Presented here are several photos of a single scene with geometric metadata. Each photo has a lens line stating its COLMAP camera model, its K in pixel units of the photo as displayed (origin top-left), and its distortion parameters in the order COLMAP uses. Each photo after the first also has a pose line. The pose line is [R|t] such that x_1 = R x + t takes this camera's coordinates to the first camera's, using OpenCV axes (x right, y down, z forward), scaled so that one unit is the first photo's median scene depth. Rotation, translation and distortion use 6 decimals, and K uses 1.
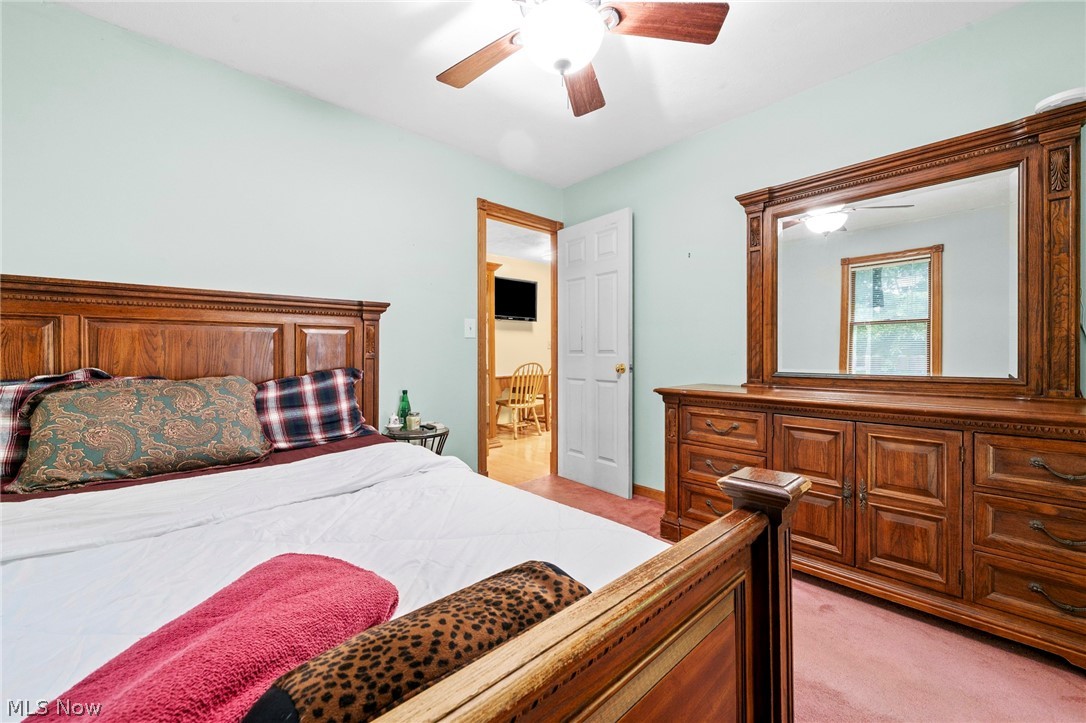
lens RADIAL K [[421.8, 0, 540.6], [0, 421.8, 357.8], [0, 0, 1]] dist [-0.001678, -0.000204]
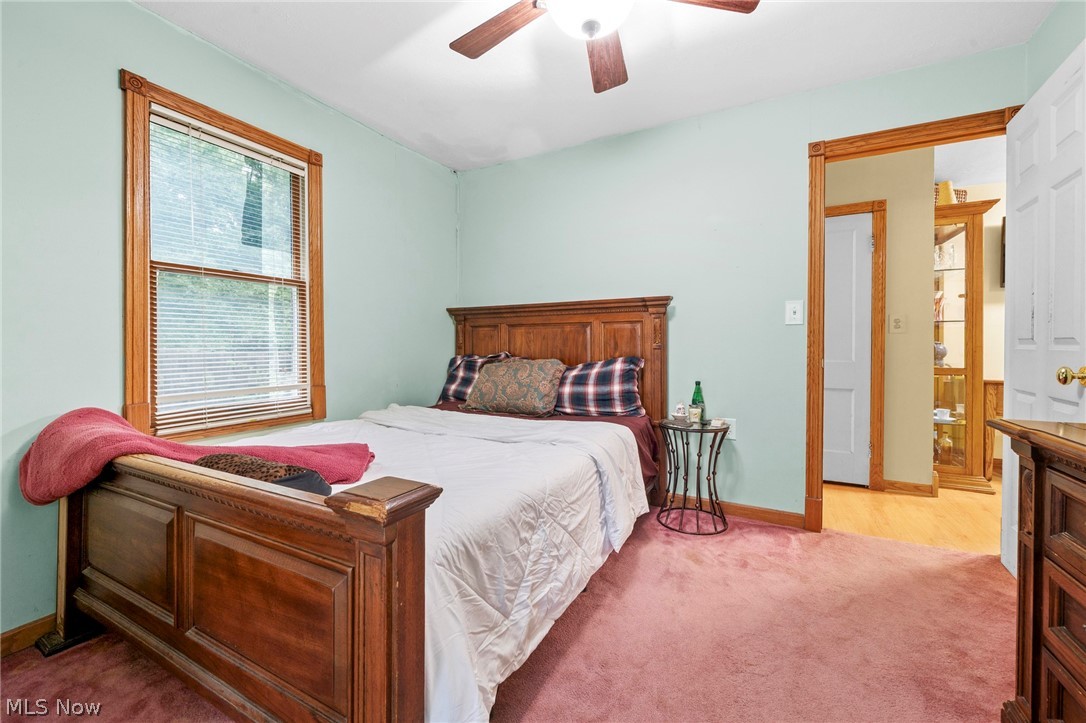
lens RADIAL K [[434.0, 0, 542.3], [0, 434.0, 350.6], [0, 0, 1]] dist [0.001395, 0.000124]
pose [[0.334120, 0.013856, -0.942429, 0.644472], [-0.005411, 0.999904, 0.012783, -0.007023], [0.942515, 0.000829, 0.334163, 0.405039]]
